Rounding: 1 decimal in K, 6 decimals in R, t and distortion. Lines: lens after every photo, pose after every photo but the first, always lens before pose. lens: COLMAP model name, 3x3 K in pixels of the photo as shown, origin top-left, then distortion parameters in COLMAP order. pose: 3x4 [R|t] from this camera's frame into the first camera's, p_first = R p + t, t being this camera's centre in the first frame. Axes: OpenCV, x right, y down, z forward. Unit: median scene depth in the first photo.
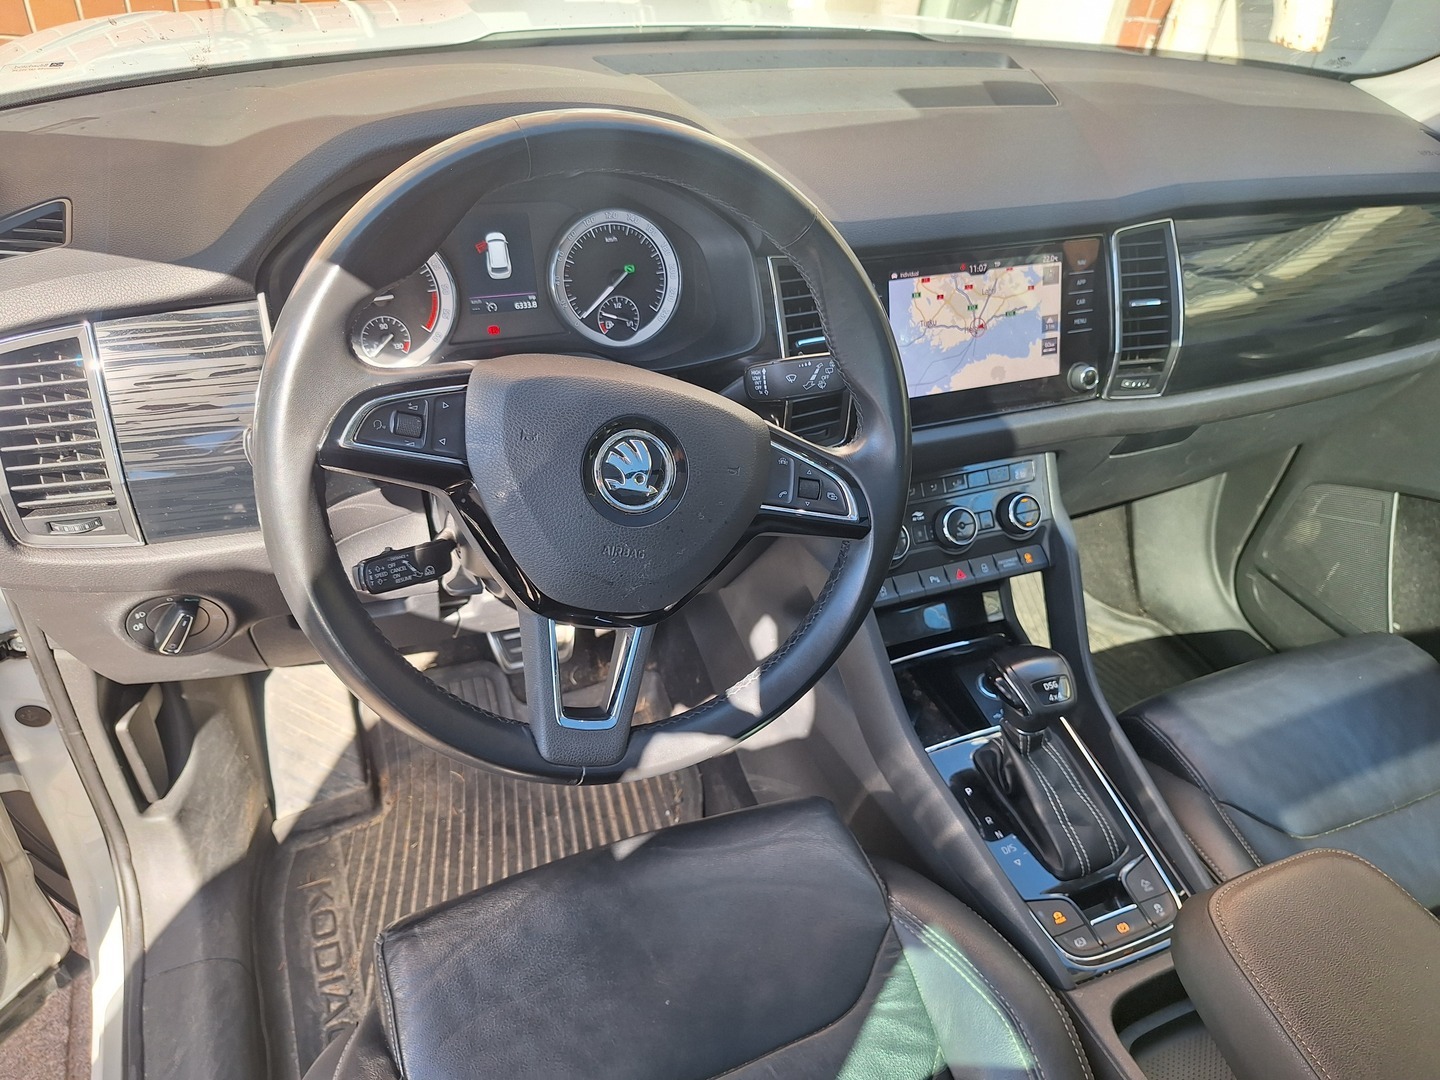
lens RADIAL K [[1026.8, 0, 735.8], [0, 1026.8, 538.6], [0, 0, 1]] dist [0.001548, -0.001136]
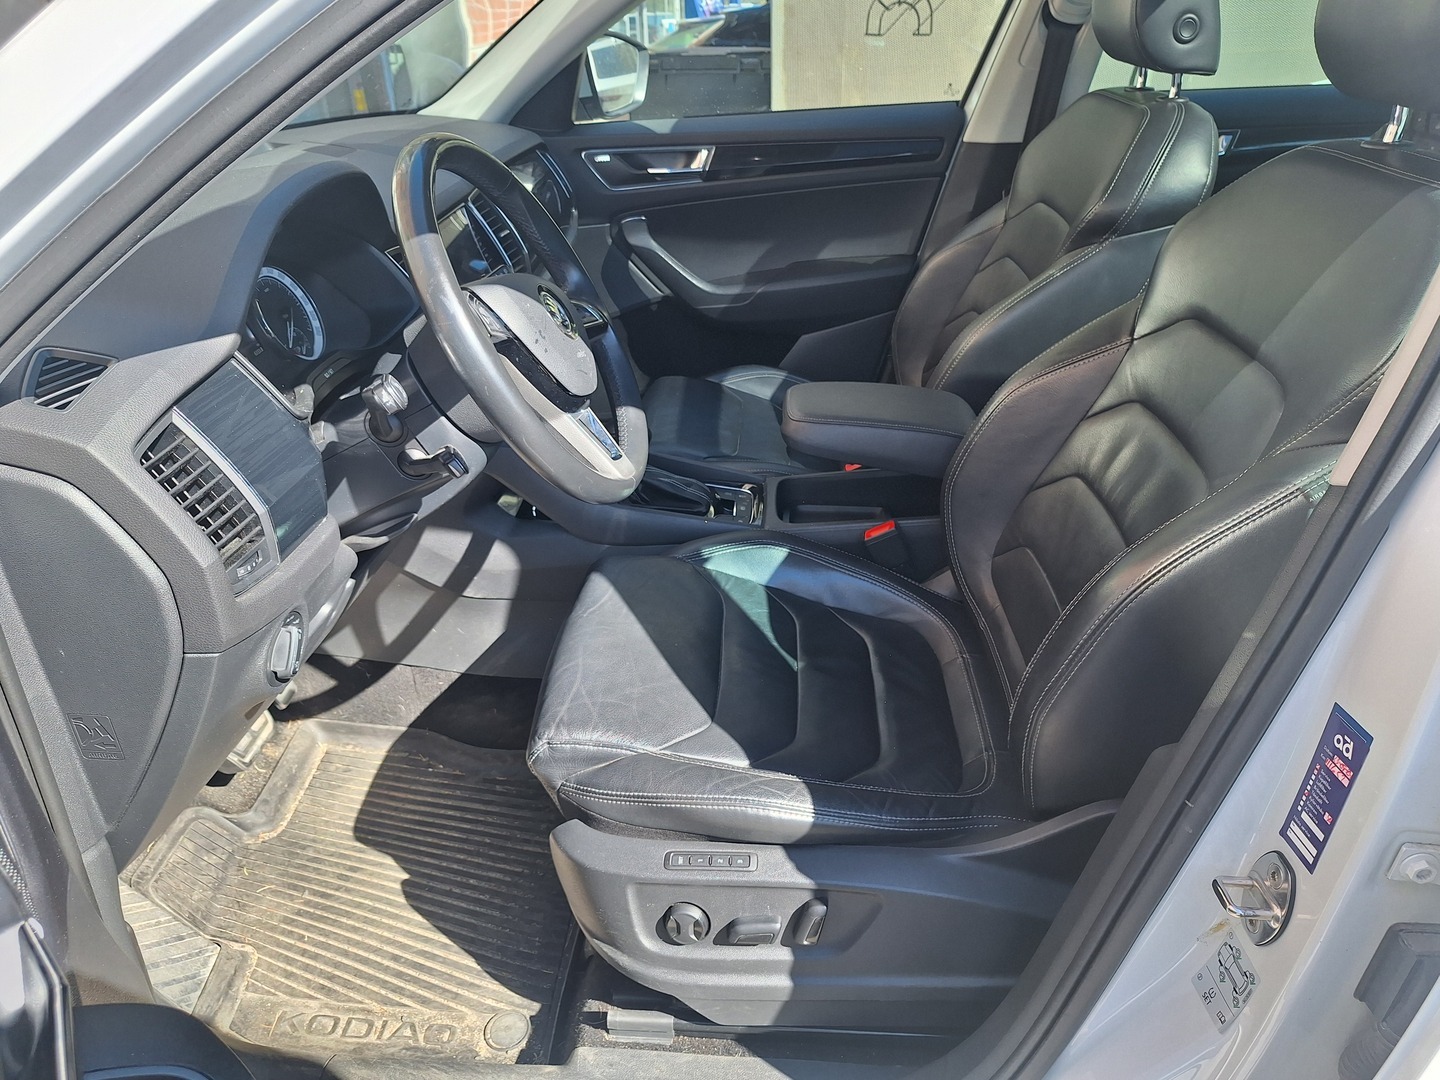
lens RADIAL K [[1026.8, 0, 735.8], [0, 1026.8, 538.6], [0, 0, 1]] dist [0.001548, -0.001136]
pose [[0.430499, -0.511740, 0.743501, -0.739443], [0.586376, 0.784797, 0.200642, 0.032463], [-0.686174, 0.349595, 0.637926, -0.101510]]
